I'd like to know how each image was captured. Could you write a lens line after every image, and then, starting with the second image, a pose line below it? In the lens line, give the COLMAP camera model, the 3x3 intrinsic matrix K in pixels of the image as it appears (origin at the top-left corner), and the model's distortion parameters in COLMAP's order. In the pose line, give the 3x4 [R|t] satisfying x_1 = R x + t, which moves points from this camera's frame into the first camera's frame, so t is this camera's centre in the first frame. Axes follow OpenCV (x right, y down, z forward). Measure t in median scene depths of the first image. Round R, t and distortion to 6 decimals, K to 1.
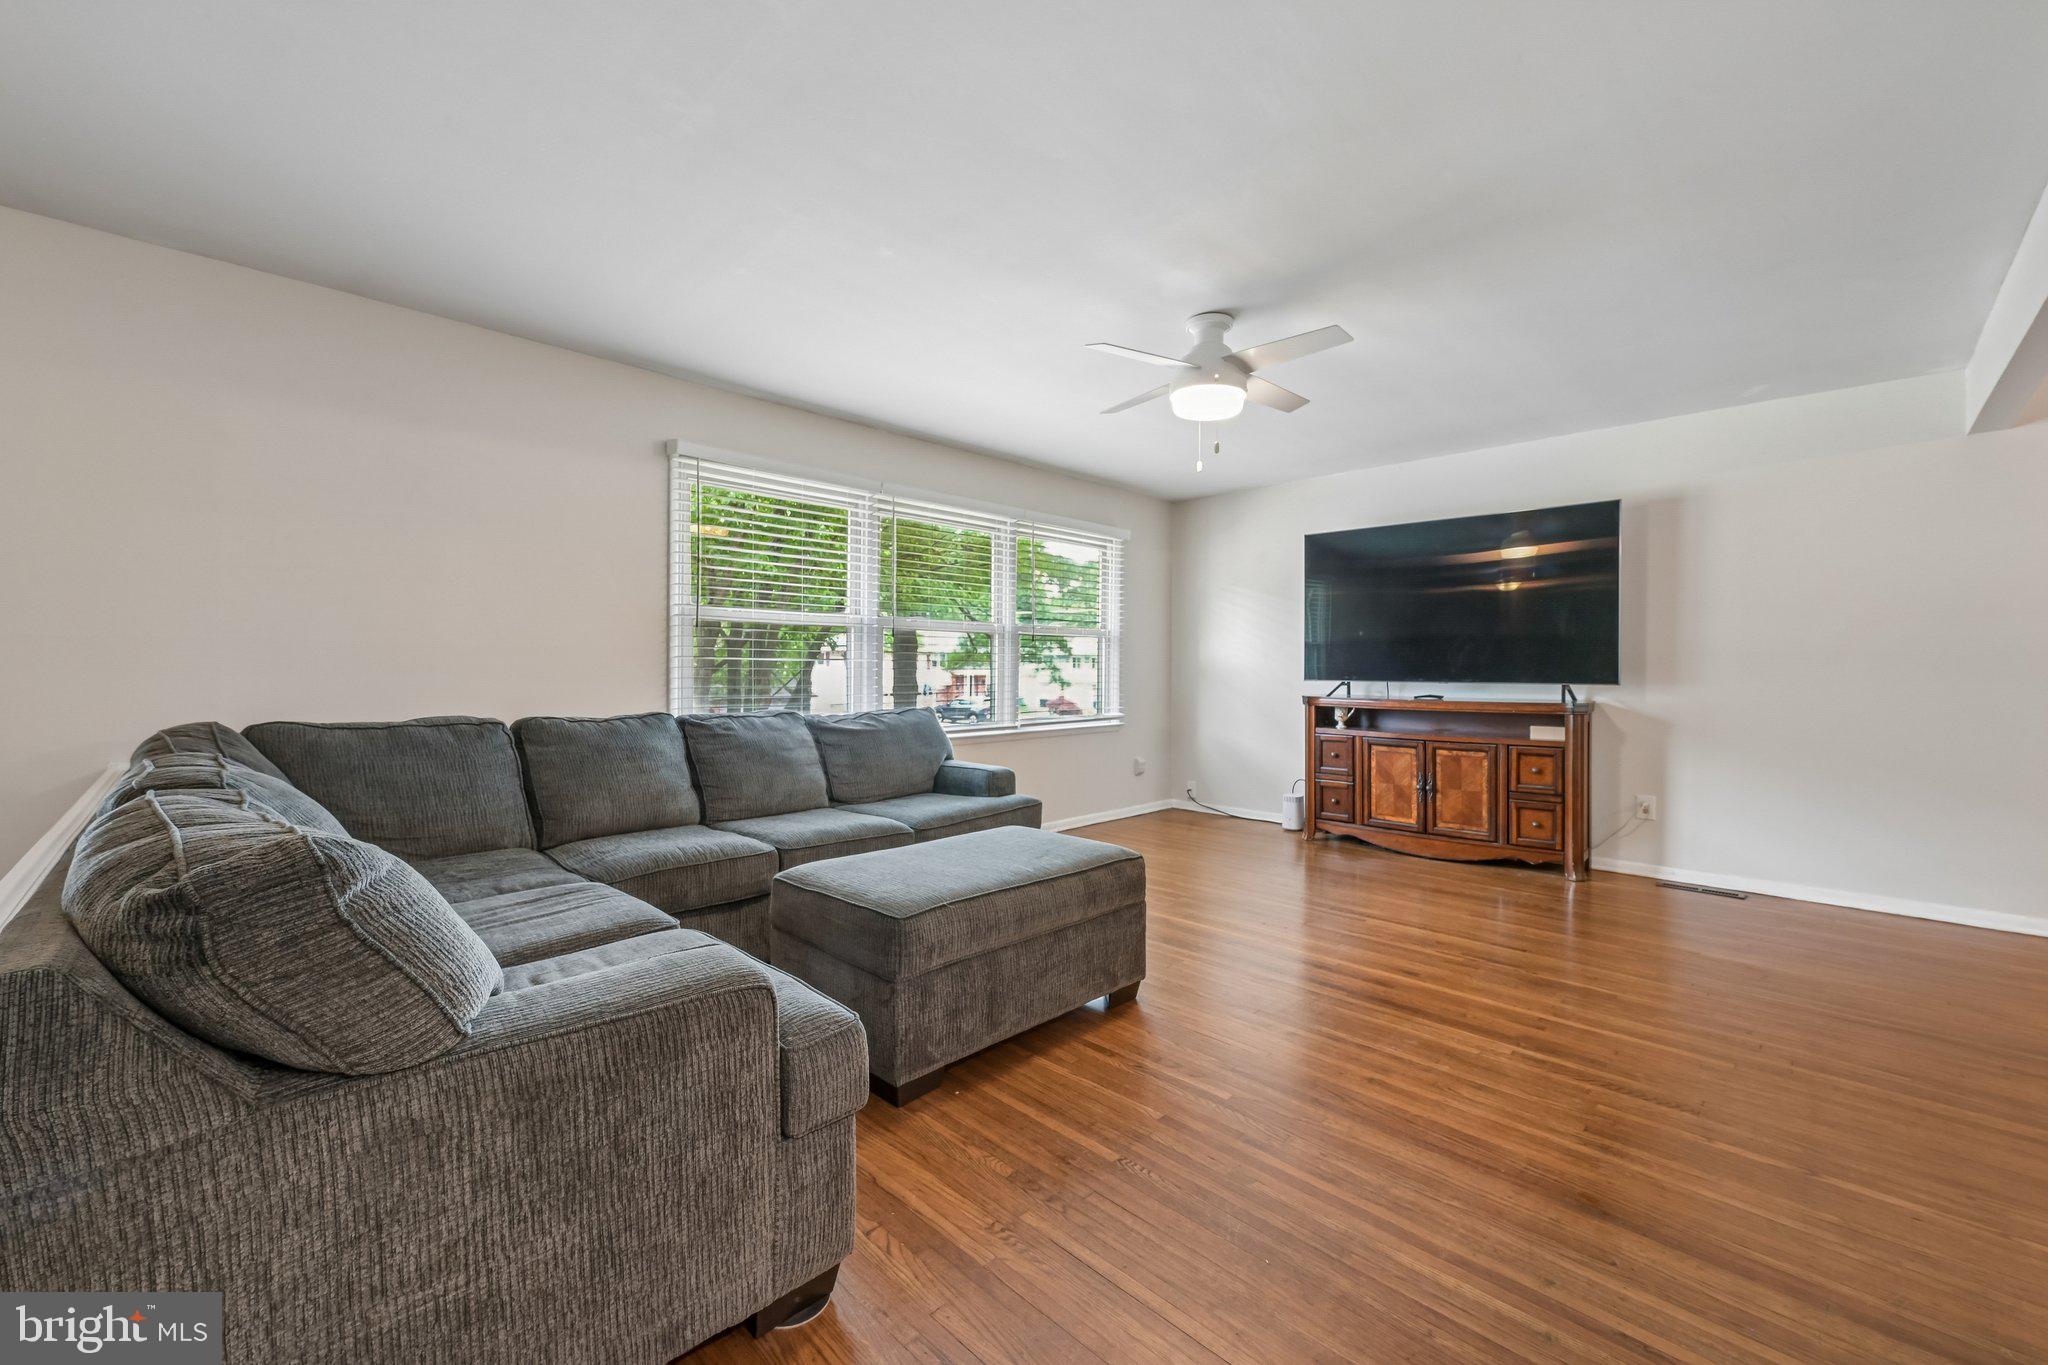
lens RADIAL K [[817.2, 0, 1014.0], [0, 817.2, 673.4], [0, 0, 1]] dist [0.000027, 0.000089]
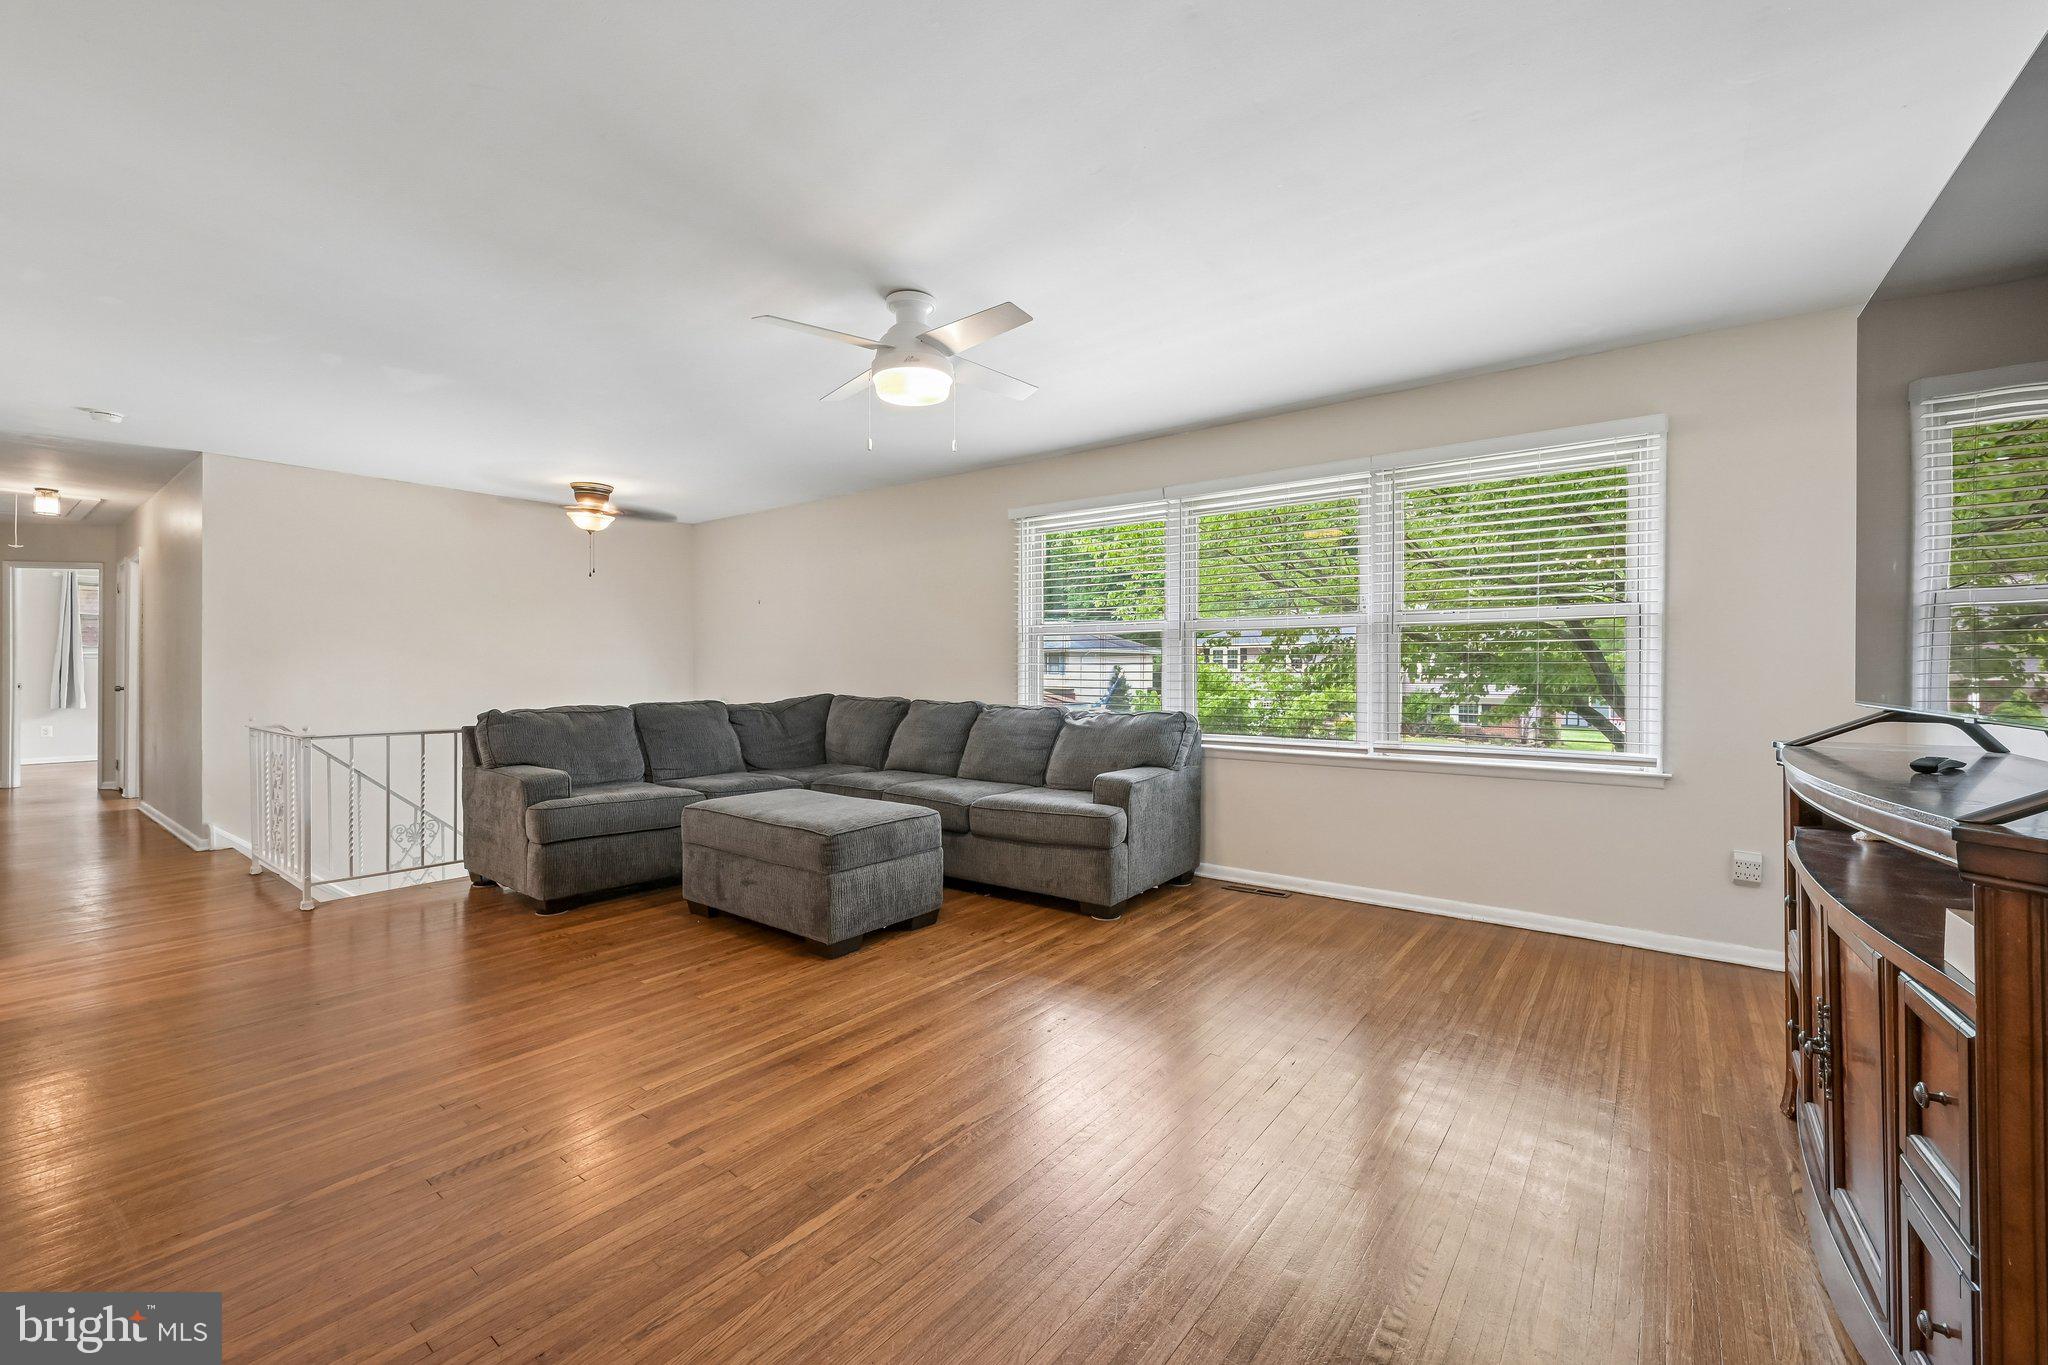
lens RADIAL K [[817.2, 0, 1029.4], [0, 817.2, 692.6], [0, 0, 1]] dist [0.000027, 0.000089]
pose [[0.142822, 0.026125, -0.989404, 1.451850], [-0.006095, 0.999656, 0.025516, -0.008511], [0.989730, 0.002386, 0.142932, 1.230929]]
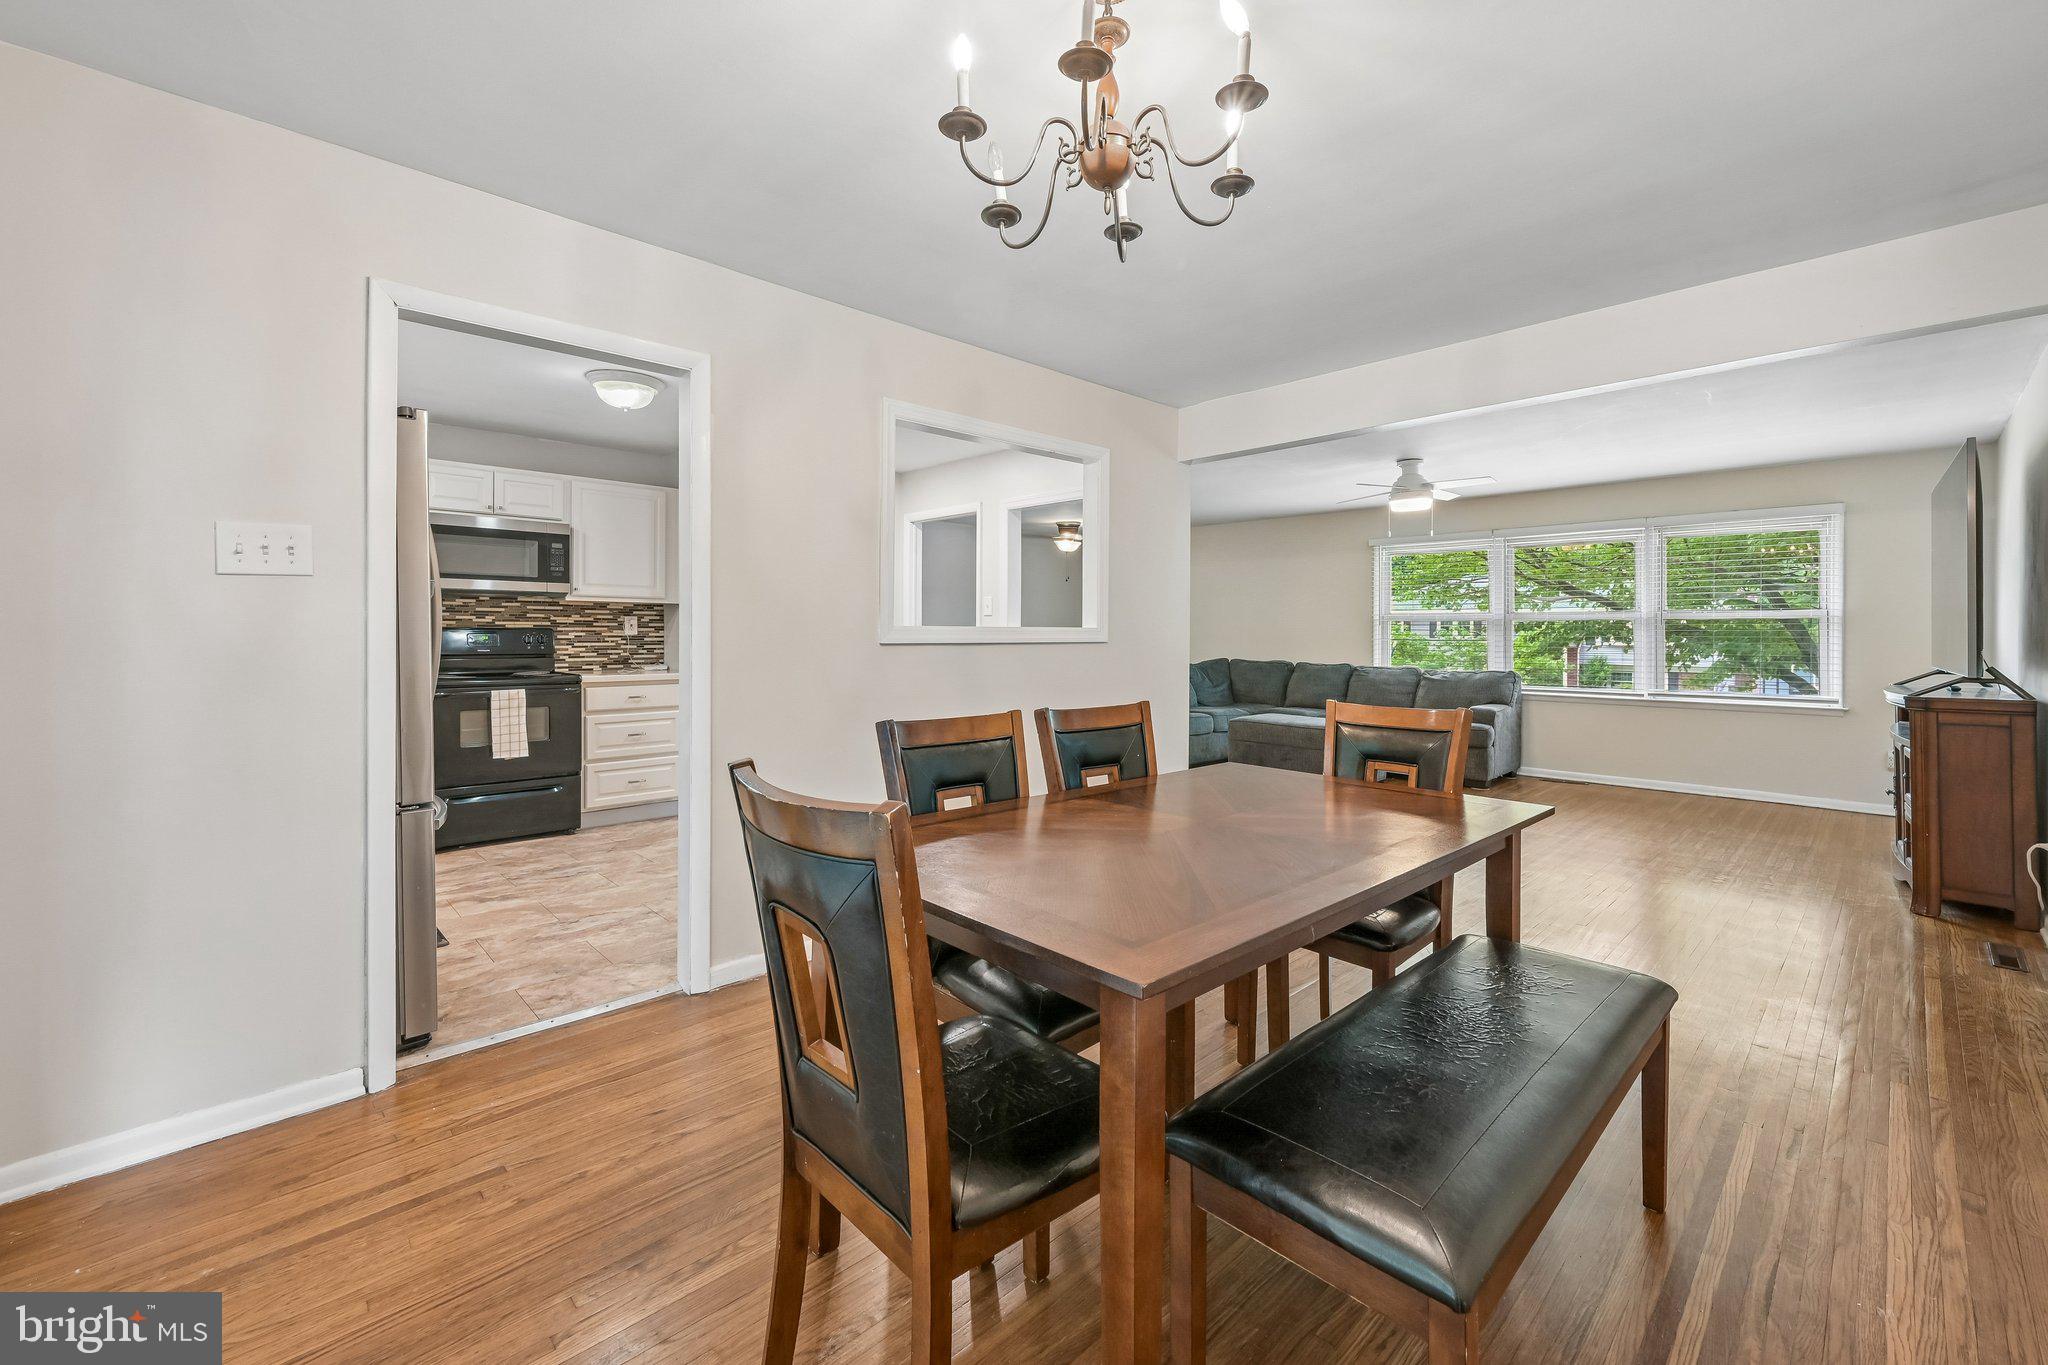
lens RADIAL K [[817.2, 0, 1025.1], [0, 817.2, 648.2], [0, 0, 1]] dist [0.000027, 0.000089]
pose [[-0.006217, 0.015922, -0.999854, 2.610926], [-0.007887, 0.999841, 0.015970, -0.035982], [0.999950, 0.007985, -0.006090, 0.140726]]
